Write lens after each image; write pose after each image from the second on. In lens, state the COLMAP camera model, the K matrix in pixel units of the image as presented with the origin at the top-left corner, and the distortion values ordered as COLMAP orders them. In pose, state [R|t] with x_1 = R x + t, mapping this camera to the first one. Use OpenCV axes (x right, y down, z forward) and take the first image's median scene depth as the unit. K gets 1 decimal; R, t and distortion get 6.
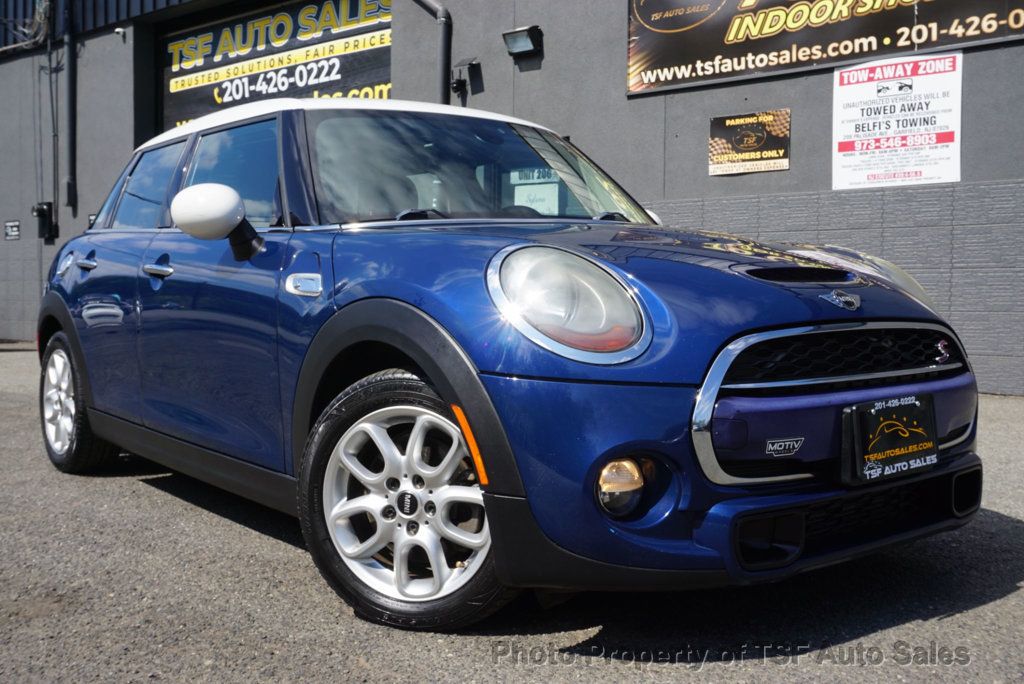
lens RADIAL K [[1062.1, 0, 509.5], [0, 1062.1, 338.9], [0, 0, 1]] dist [-0.005996, 0.000000]
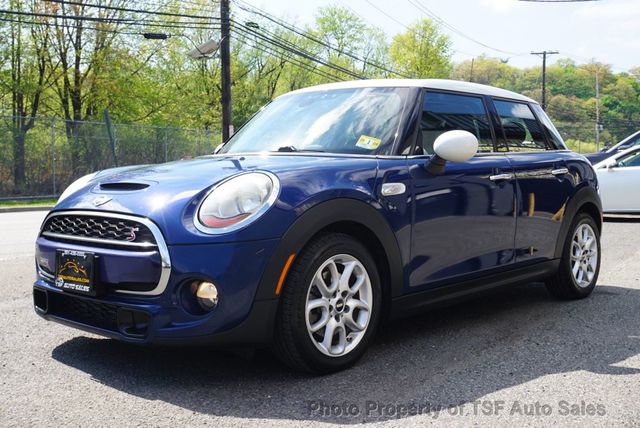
lens RADIAL K [[737.8, 0, 320.9], [0, 737.8, 213.7], [0, 0, 1]] dist [0.002972, 0.000000]
pose [[0.117009, 0.060449, -0.991289, 0.348326], [-0.048094, 0.997320, 0.055140, -0.021671], [0.991966, 0.041223, 0.119603, 0.254606]]
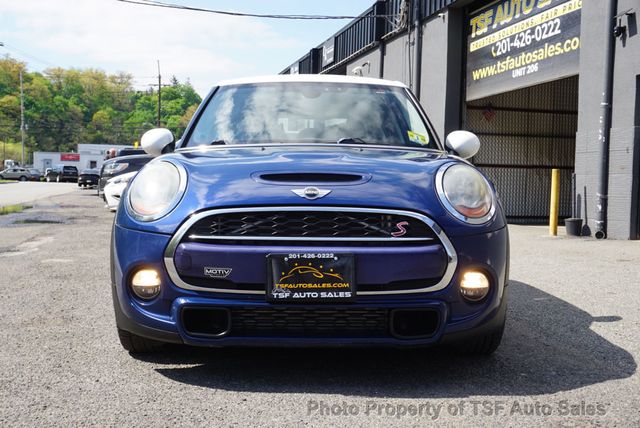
lens RADIAL K [[755.6, 0, 319.1], [0, 755.6, 218.1], [0, 0, 1]] dist [0.049222, 0.000000]
pose [[0.782189, 0.047250, -0.621247, 0.217962], [-0.046007, 0.998778, 0.018038, -0.004002], [0.621340, 0.014472, 0.783407, 0.017325]]
